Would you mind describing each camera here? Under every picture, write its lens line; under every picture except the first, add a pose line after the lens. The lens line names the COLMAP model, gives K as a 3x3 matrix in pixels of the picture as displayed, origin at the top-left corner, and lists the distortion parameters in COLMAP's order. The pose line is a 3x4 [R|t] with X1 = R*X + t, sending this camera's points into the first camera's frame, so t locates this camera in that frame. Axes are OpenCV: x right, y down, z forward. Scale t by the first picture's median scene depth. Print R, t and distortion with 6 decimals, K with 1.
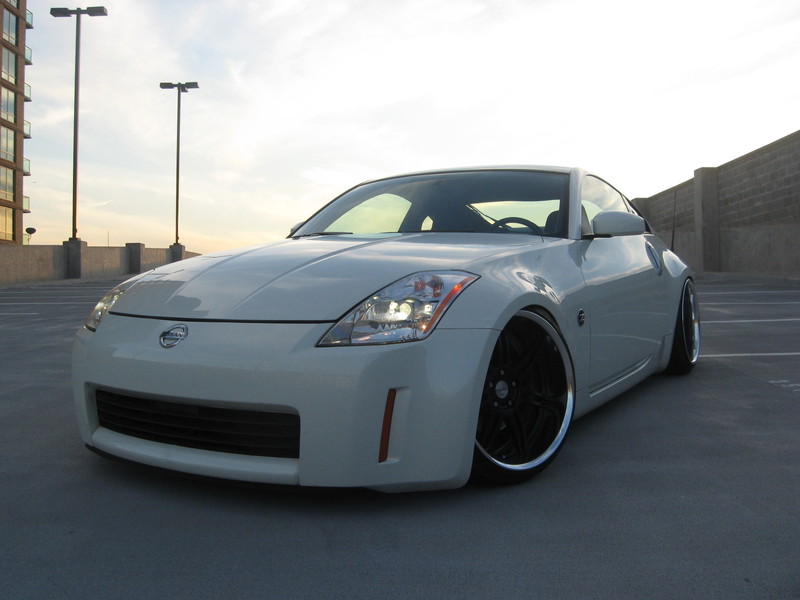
lens RADIAL K [[817.7, 0, 400.0], [0, 817.7, 300.0], [0, 0, 1]] dist [-0.117537, 0.017269]
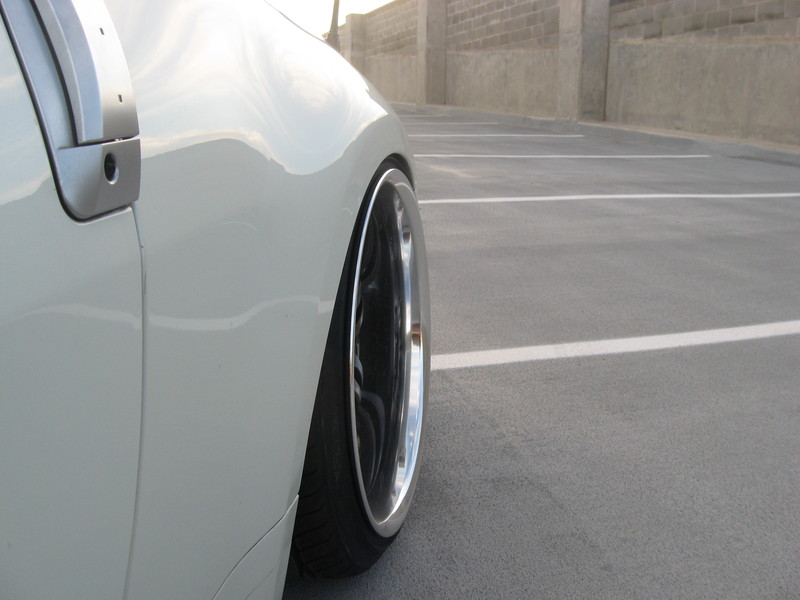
lens RADIAL K [[817.7, 0, 400.0], [0, 817.7, 300.0], [0, 0, 1]] dist [-0.117537, 0.017269]
pose [[0.944834, -0.047615, 0.324071, 0.075947], [-0.021183, 0.978424, 0.205519, -0.009879], [-0.326864, -0.201046, 0.923439, 0.207856]]
